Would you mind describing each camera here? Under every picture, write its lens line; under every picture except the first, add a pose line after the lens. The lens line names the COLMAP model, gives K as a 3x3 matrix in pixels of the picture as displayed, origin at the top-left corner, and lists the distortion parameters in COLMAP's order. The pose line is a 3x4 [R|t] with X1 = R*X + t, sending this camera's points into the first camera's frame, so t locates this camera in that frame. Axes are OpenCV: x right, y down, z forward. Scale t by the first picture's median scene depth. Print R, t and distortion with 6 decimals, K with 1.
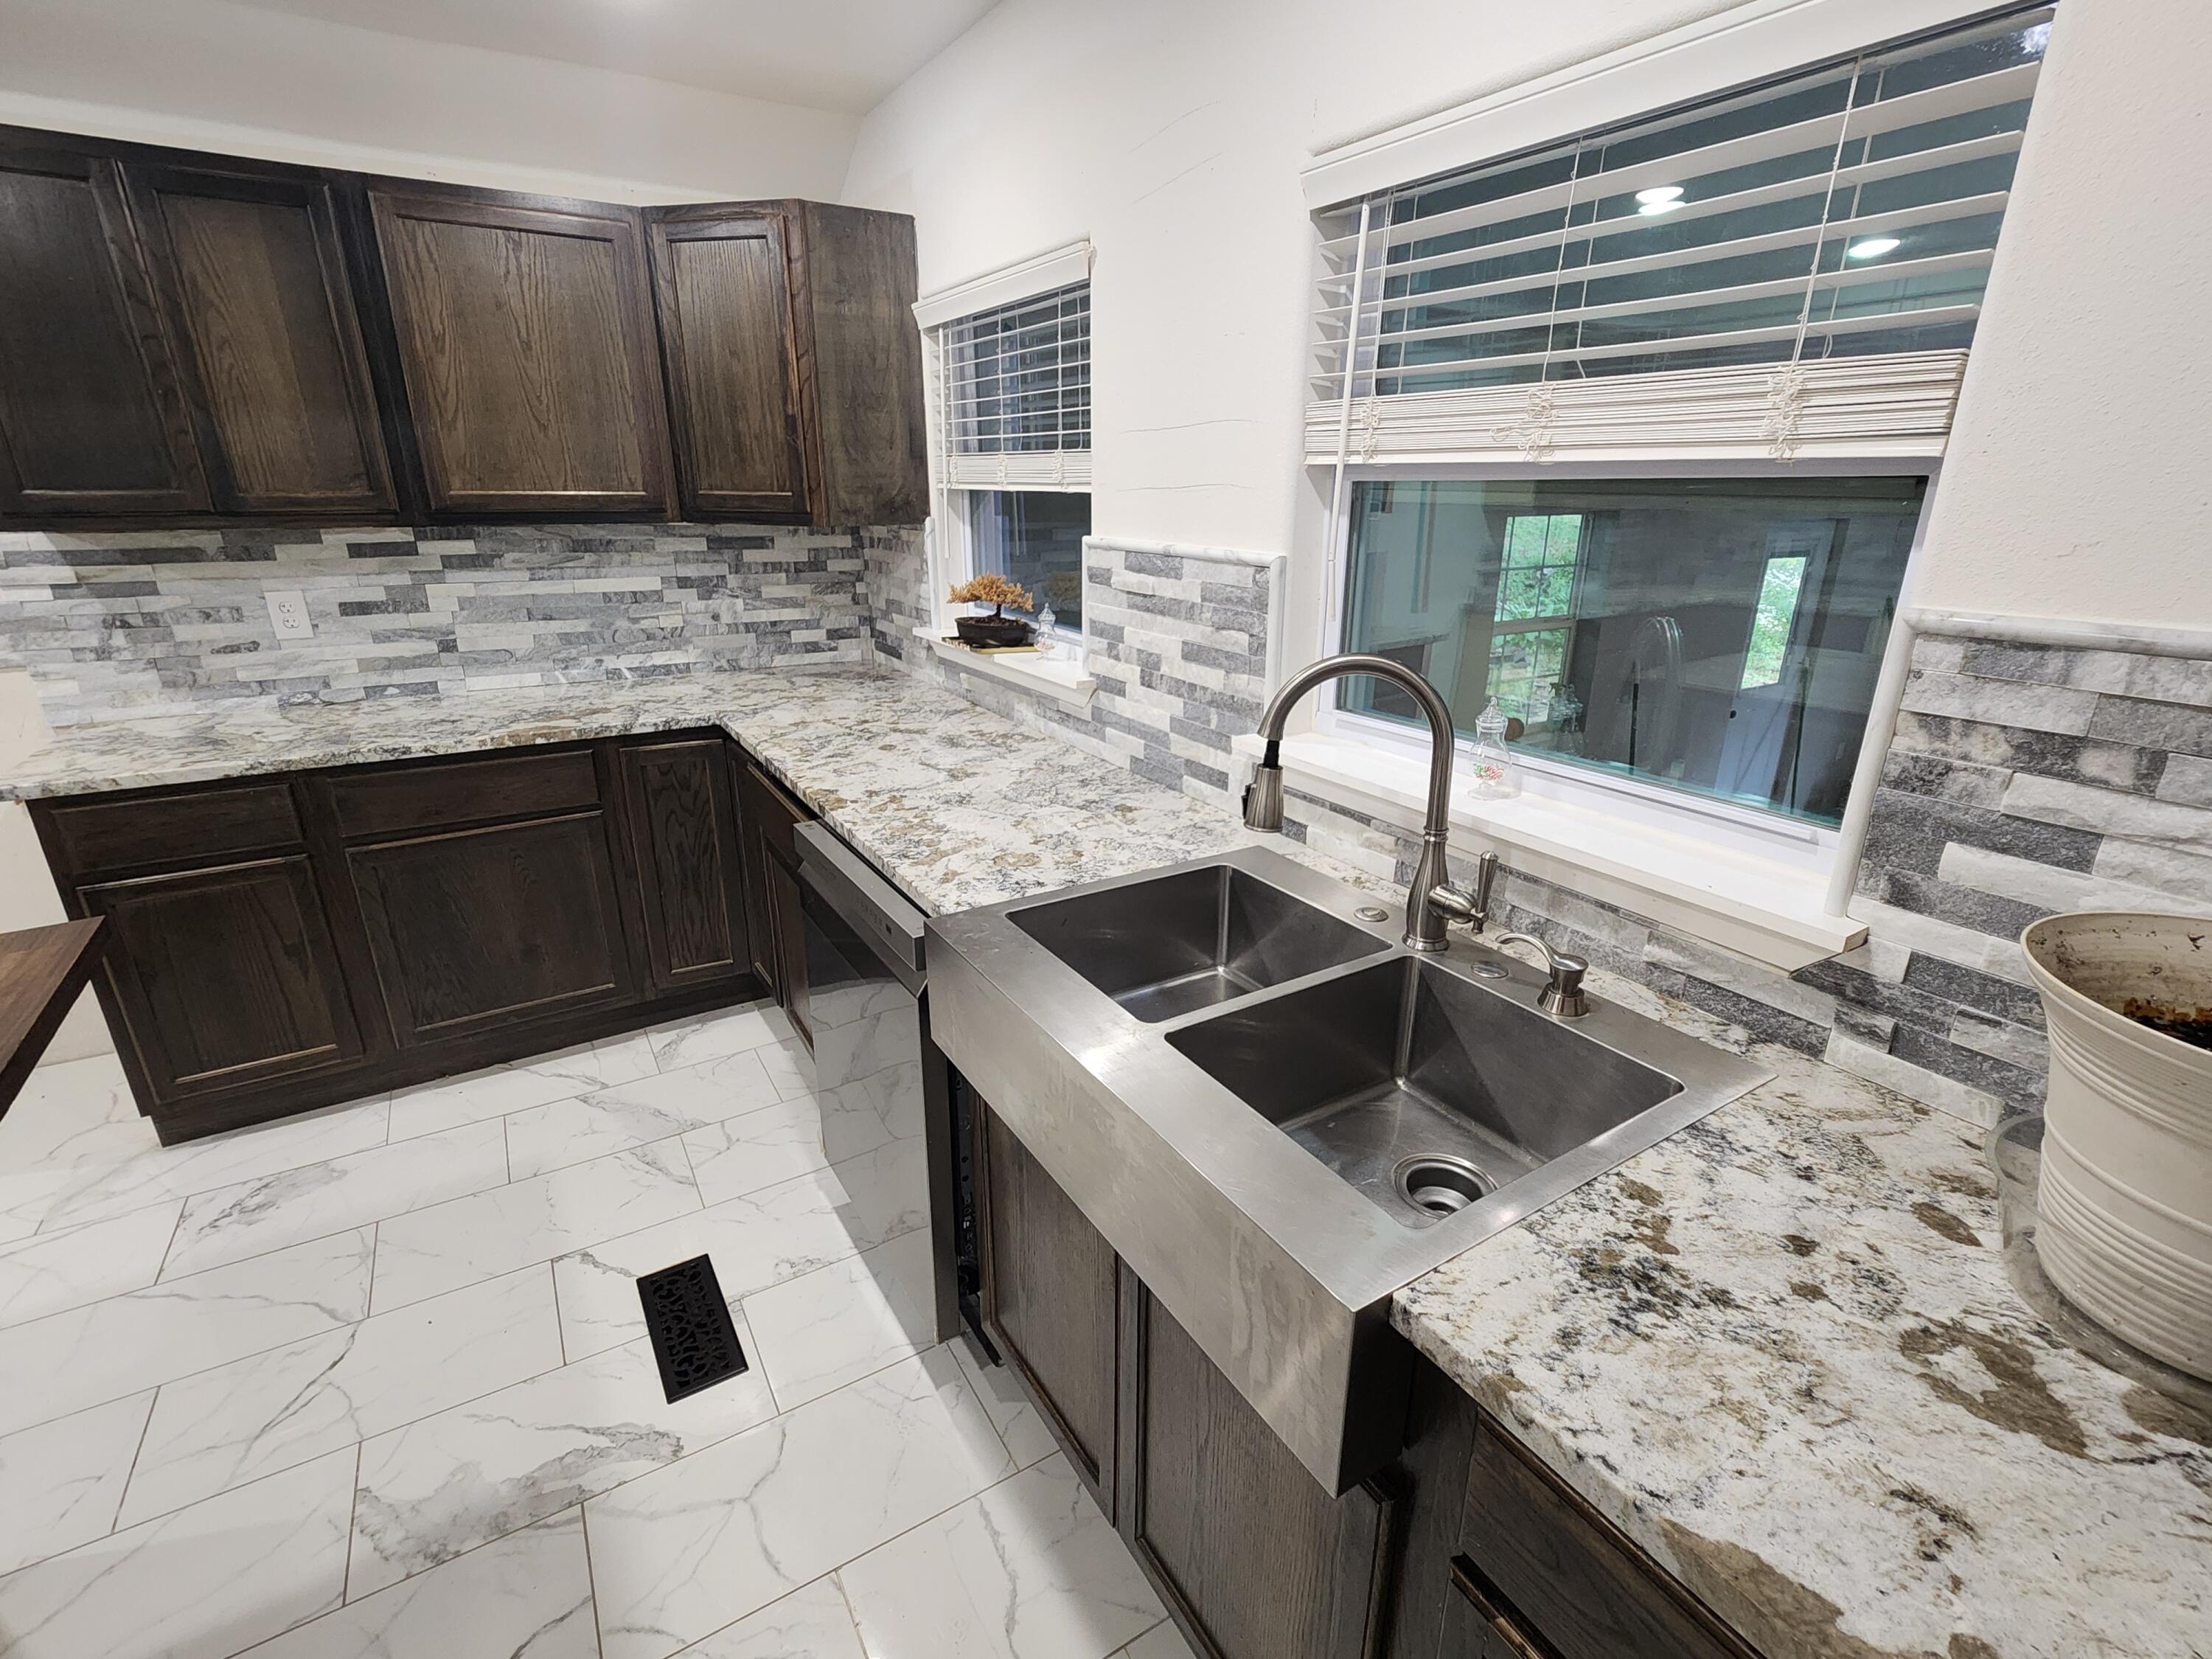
lens RADIAL K [[1013.5, 0, 1099.9], [0, 1013.5, 832.5], [0, 0, 1]] dist [0.001831, -0.000016]
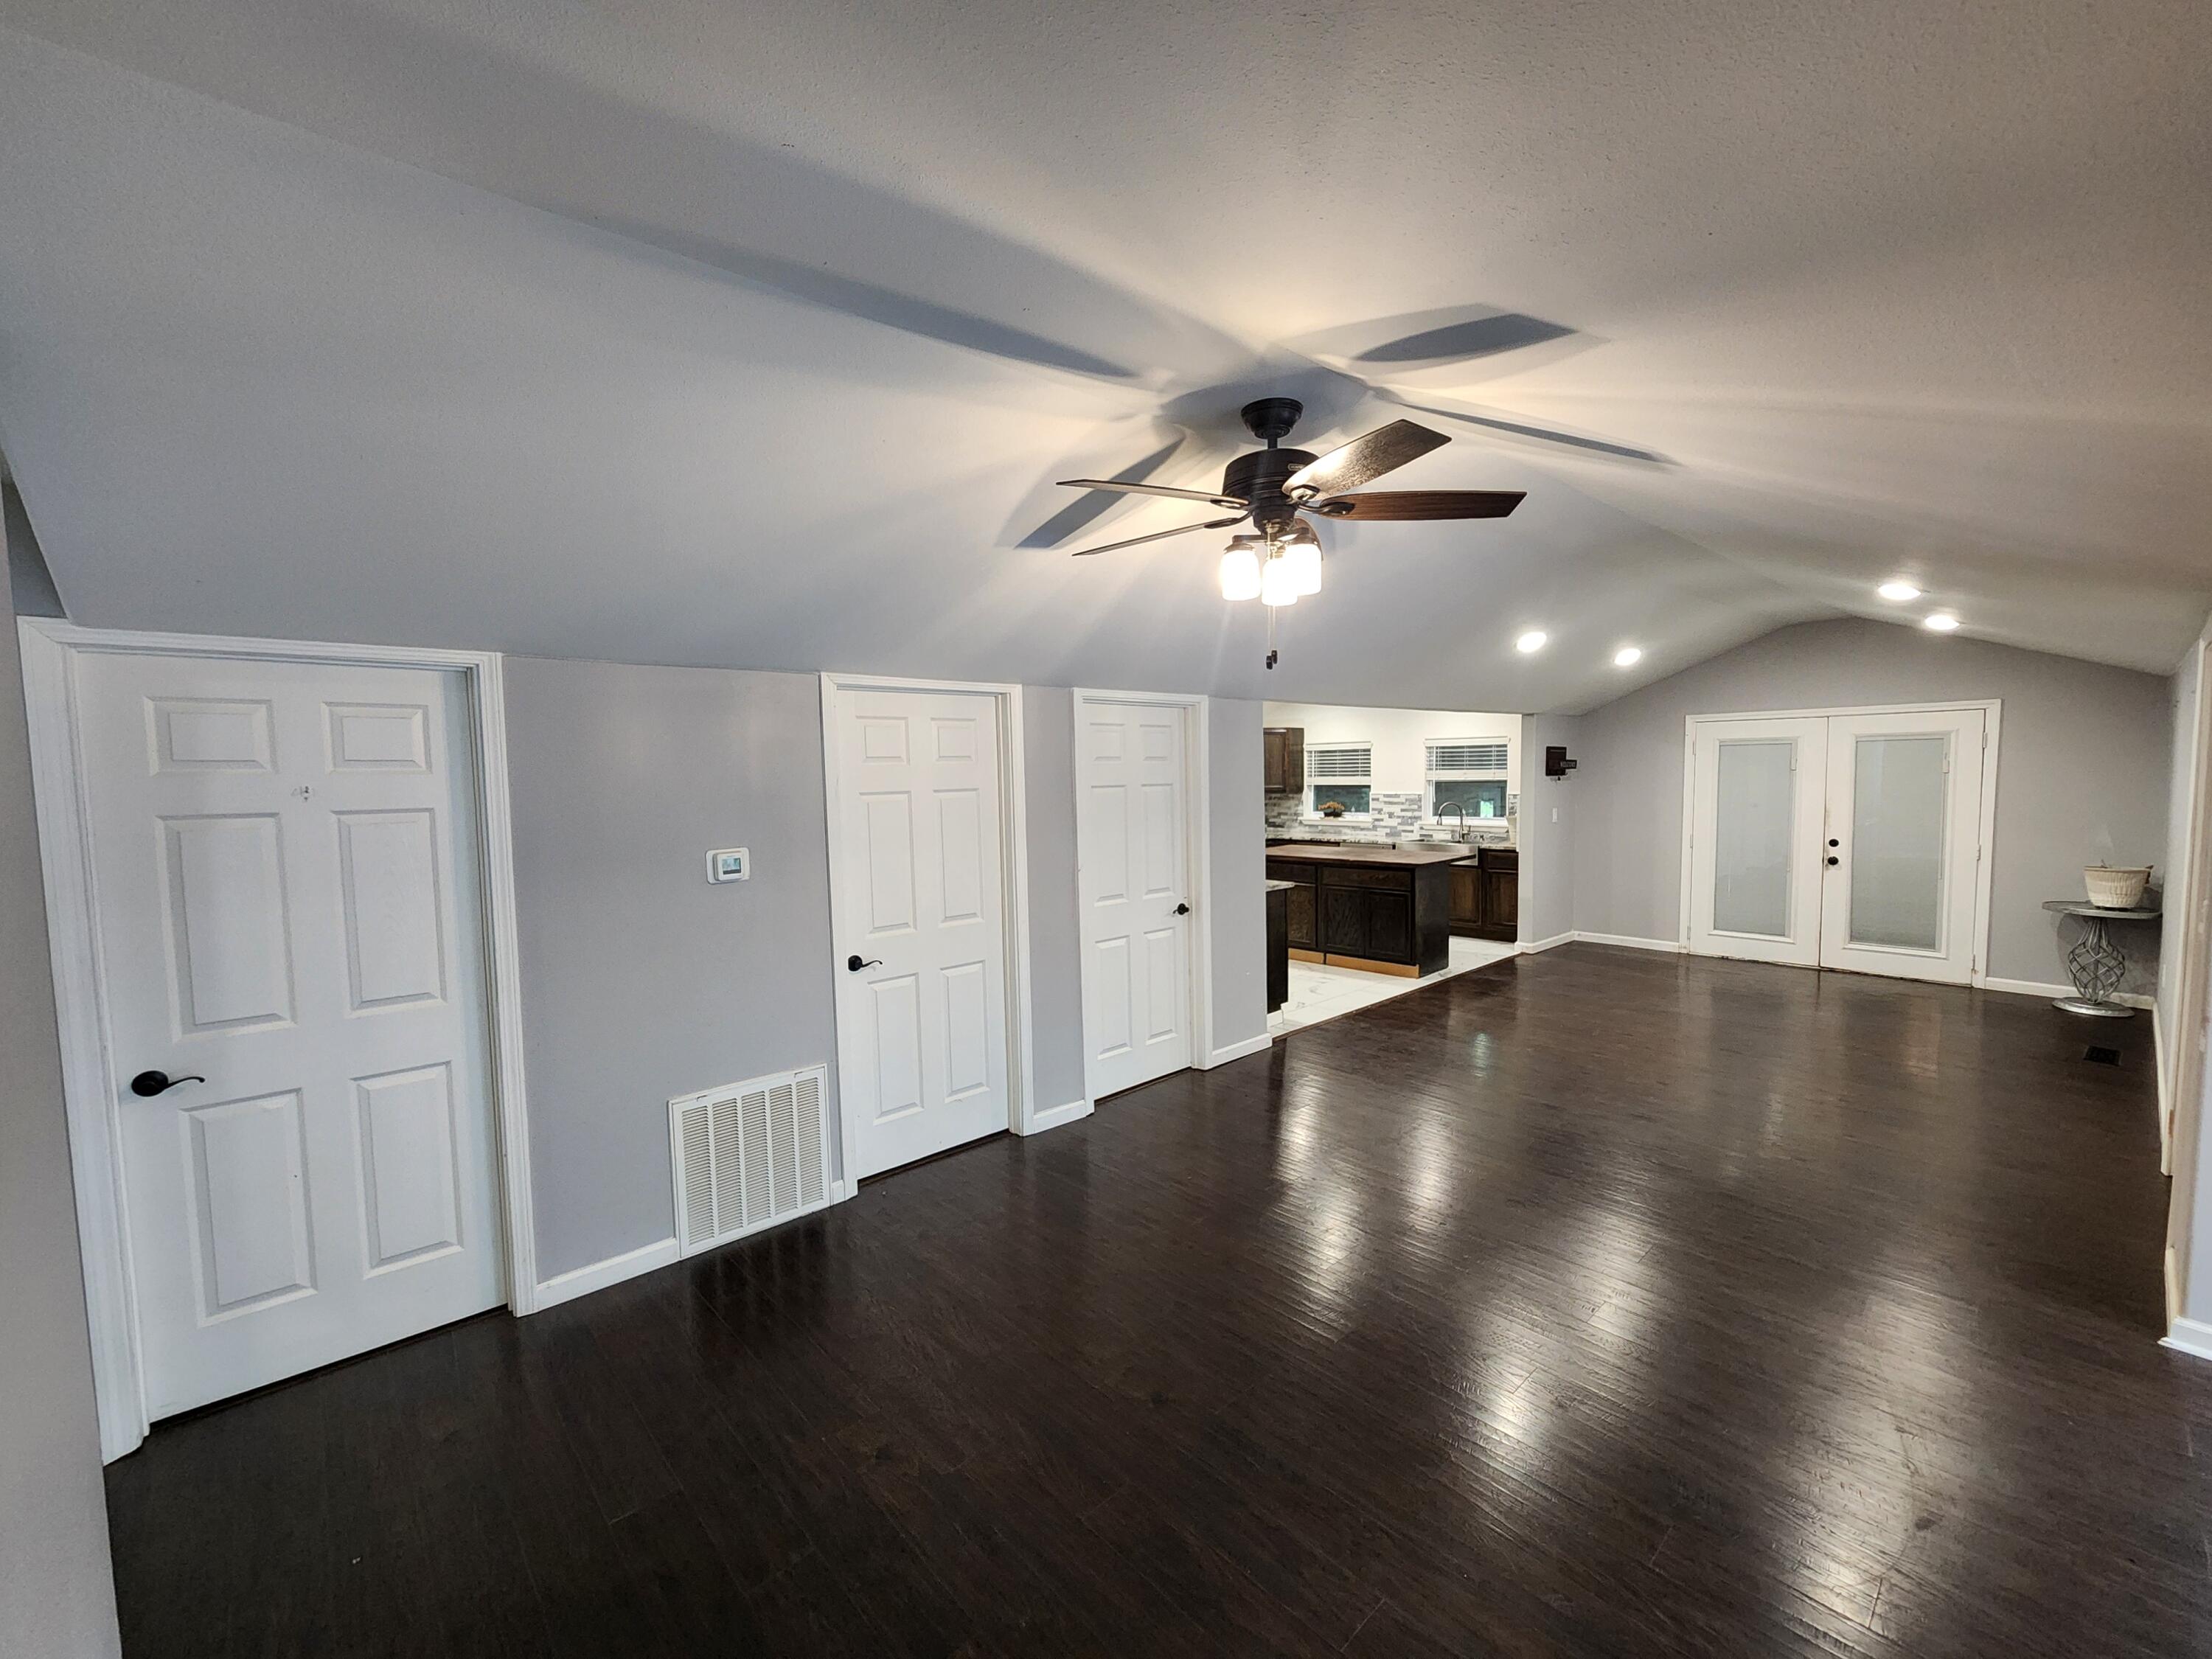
lens RADIAL K [[909.0, 0, 1096.5], [0, 909.0, 832.6], [0, 0, 1]] dist [-0.002386, -0.000295]
pose [[0.982274, -0.035431, 0.184071, -1.892573], [0.082867, 0.962887, -0.256868, 0.827495], [-0.168139, 0.267568, 0.948755, -2.623473]]
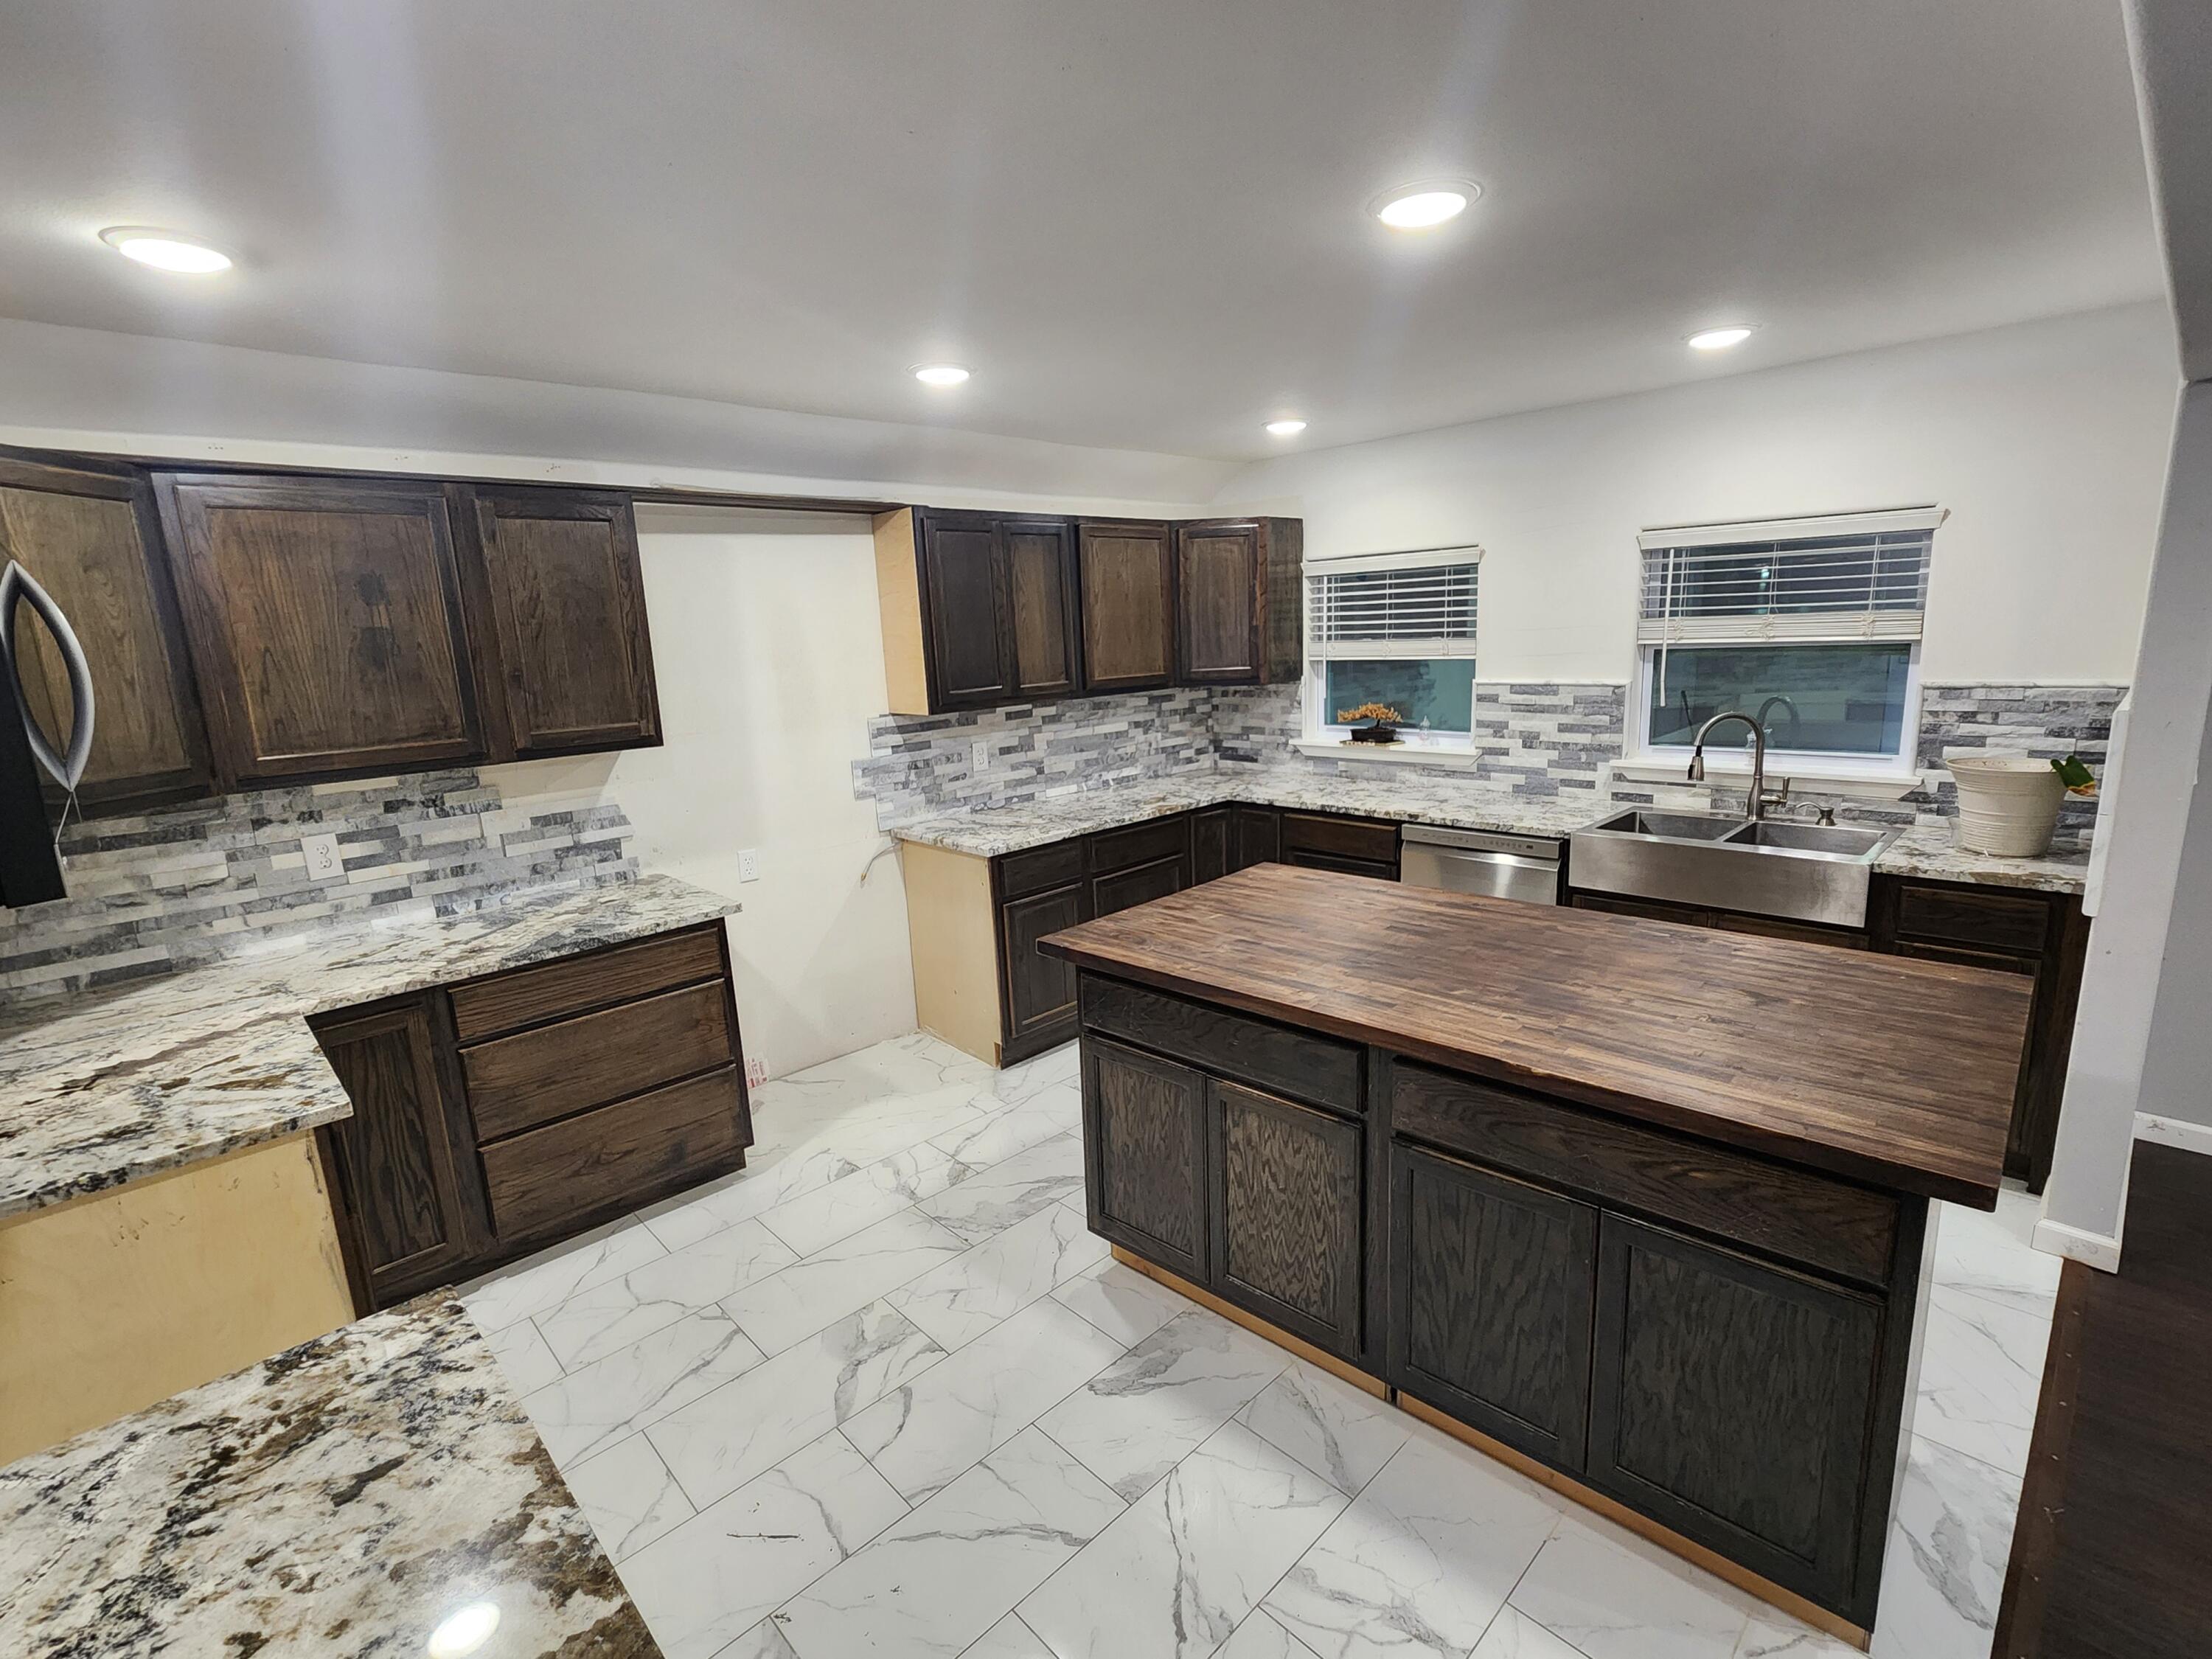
lens RADIAL K [[1013.5, 0, 1099.9], [0, 1013.5, 832.5], [0, 0, 1]] dist [0.001831, -0.000016]
pose [[0.974361, -0.092058, 0.205296, -0.987409], [0.119155, 0.985131, -0.123772, 0.140049], [-0.190850, 0.145061, 0.970842, -0.643855]]
